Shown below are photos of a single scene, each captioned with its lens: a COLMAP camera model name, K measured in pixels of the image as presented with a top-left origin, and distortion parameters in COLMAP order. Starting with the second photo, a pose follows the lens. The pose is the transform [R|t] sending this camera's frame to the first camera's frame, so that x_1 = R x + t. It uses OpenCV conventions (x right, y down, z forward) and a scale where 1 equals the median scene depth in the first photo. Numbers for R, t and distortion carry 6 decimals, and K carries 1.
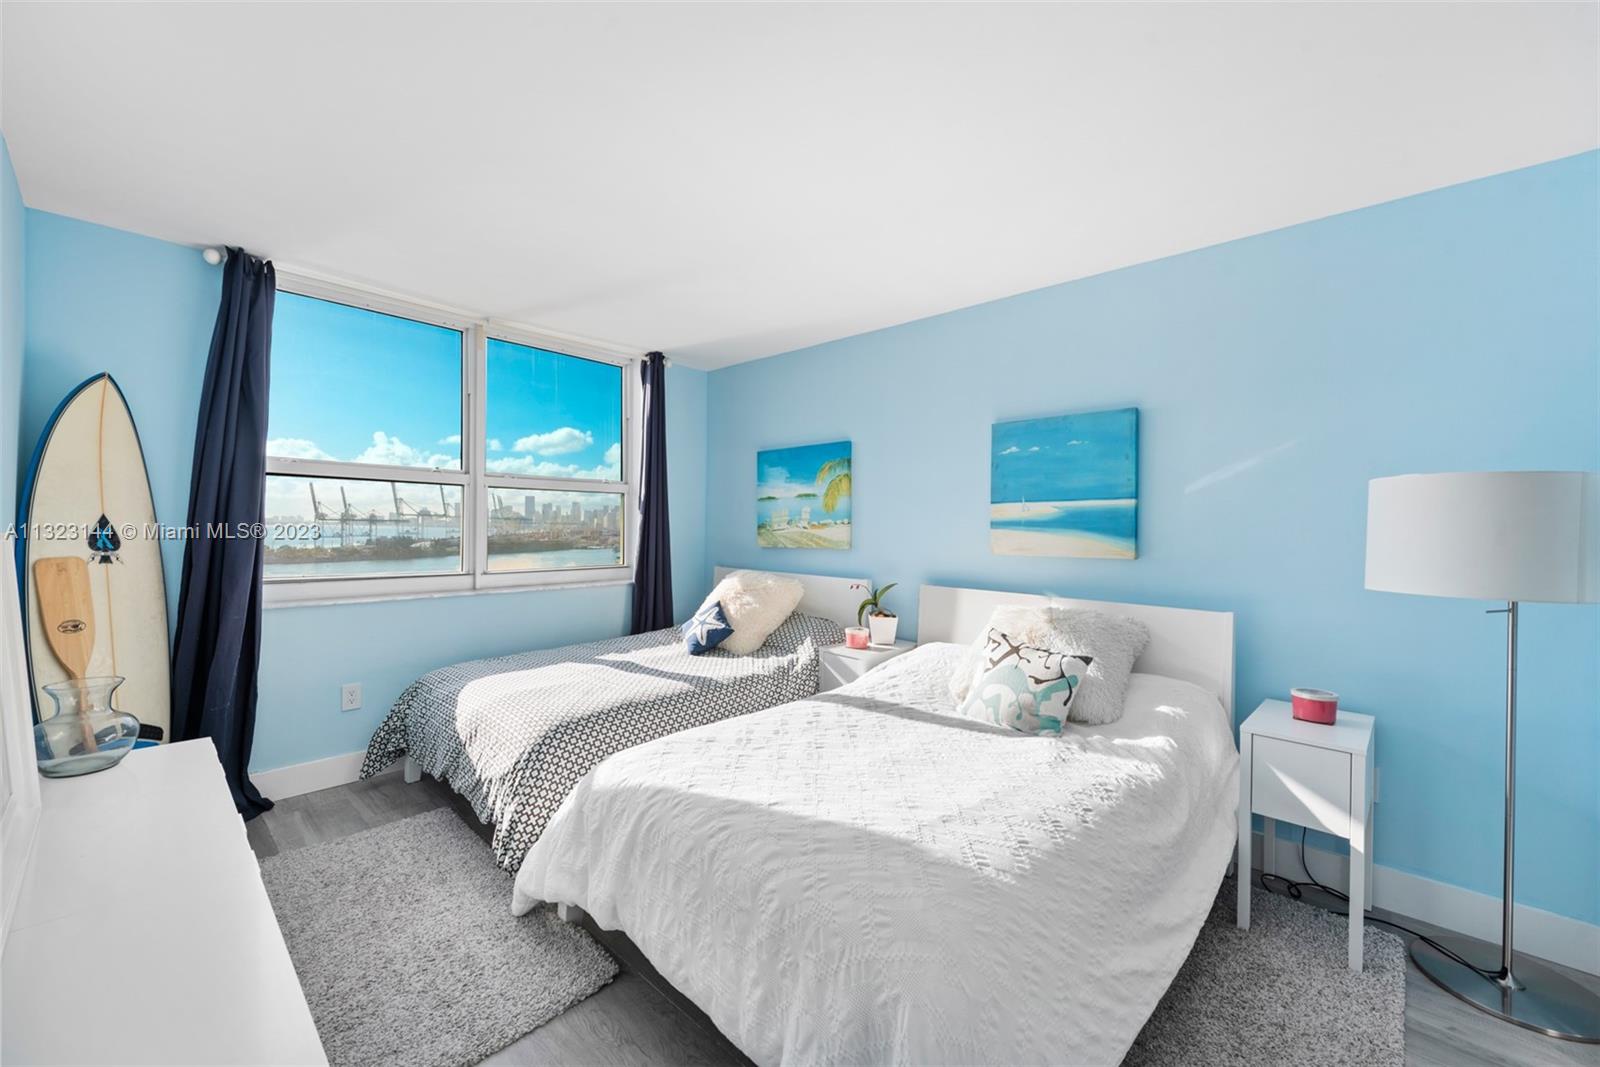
lens RADIAL K [[630.1, 0, 802.3], [0, 630.1, 525.2], [0, 0, 1]] dist [0.014420, -0.004805]
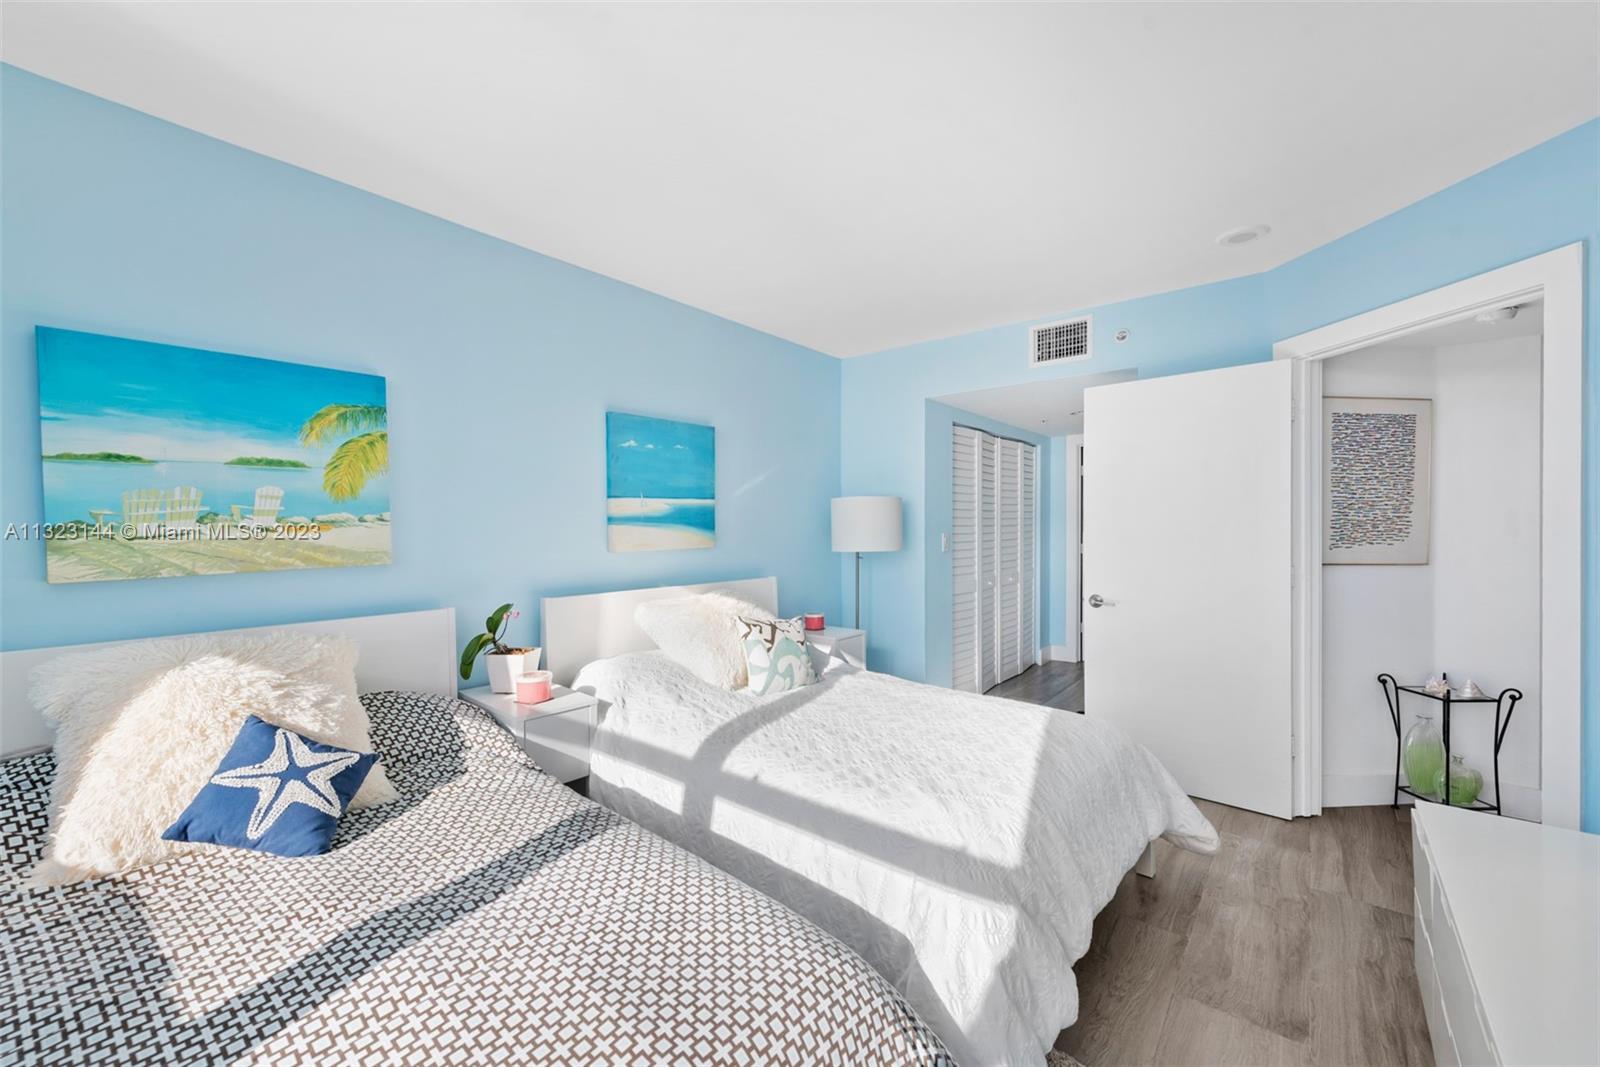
lens RADIAL K [[622.2, 0, 795.3], [0, 622.2, 533.4], [0, 0, 1]] dist [0.009429, -0.000685]
pose [[-0.051015, -0.025547, 0.998371, -0.665079], [0.004969, 0.999654, 0.025834, -0.004394], [-0.998686, 0.006279, -0.050870, 0.827797]]
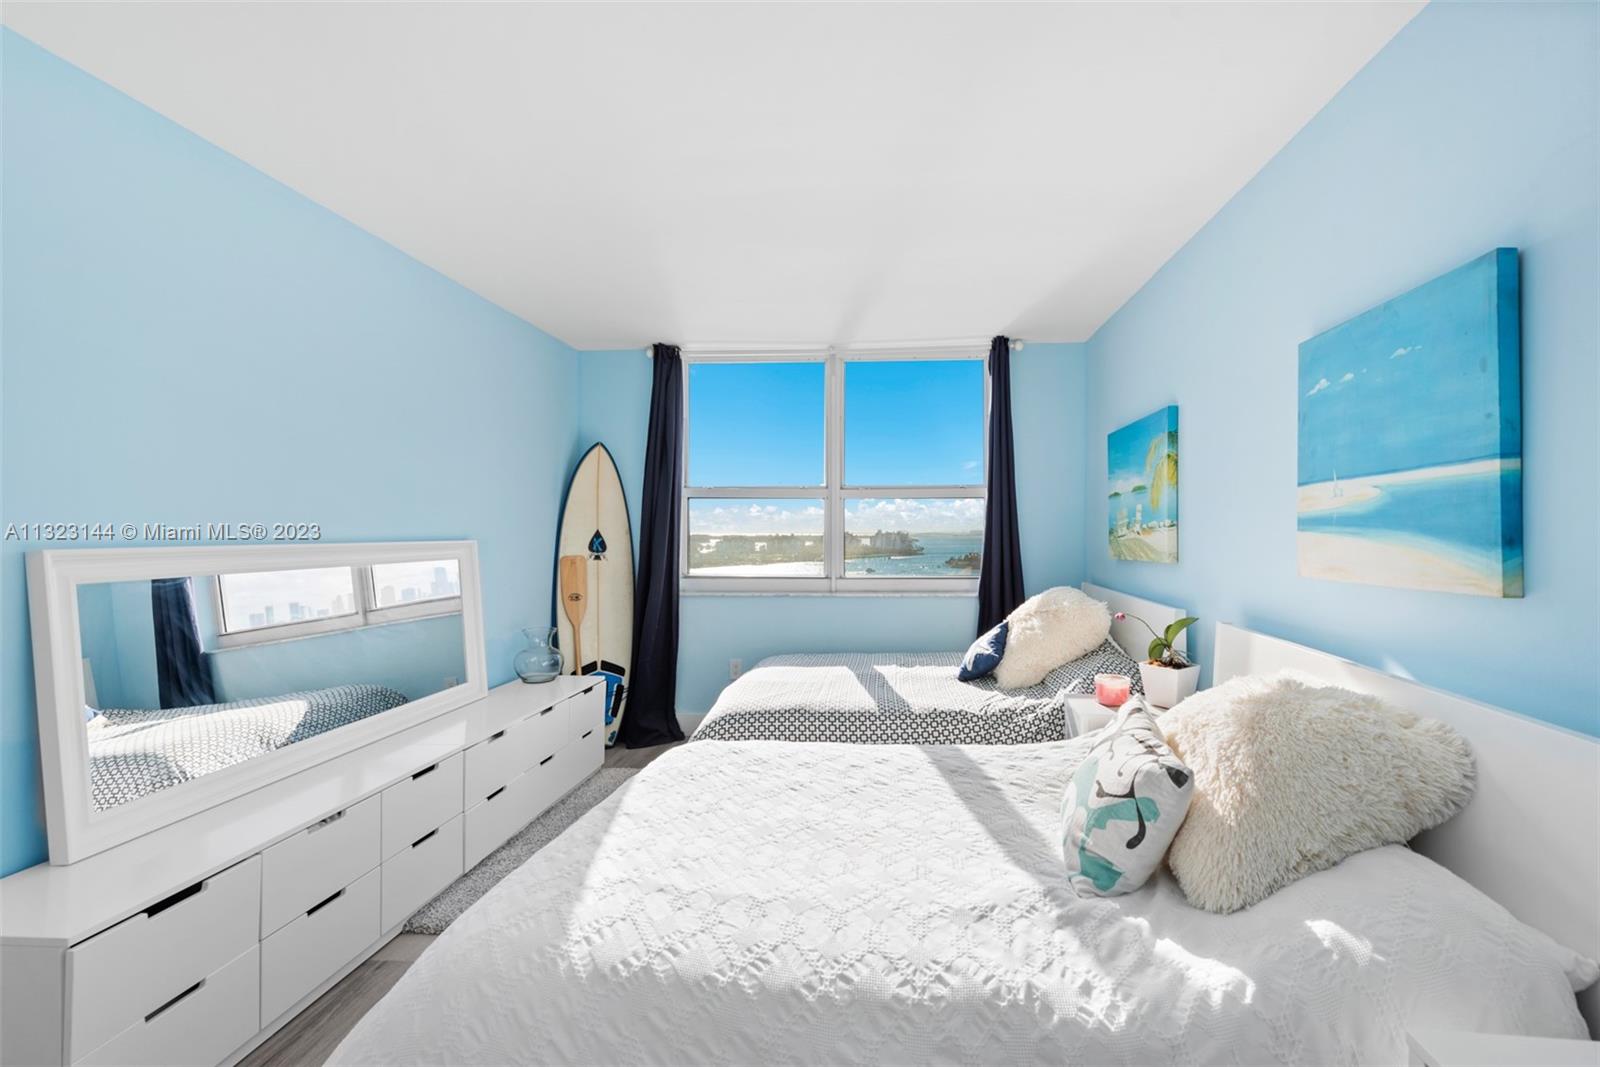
lens RADIAL K [[685.2, 0, 834.2], [0, 685.2, 531.5], [0, 0, 1]] dist [0.001717, -0.000083]
pose [[0.631041, -0.012931, -0.775642, 0.546880], [0.010567, 0.999912, -0.008072, 0.006863], [0.775677, -0.003103, 0.631122, 0.316753]]
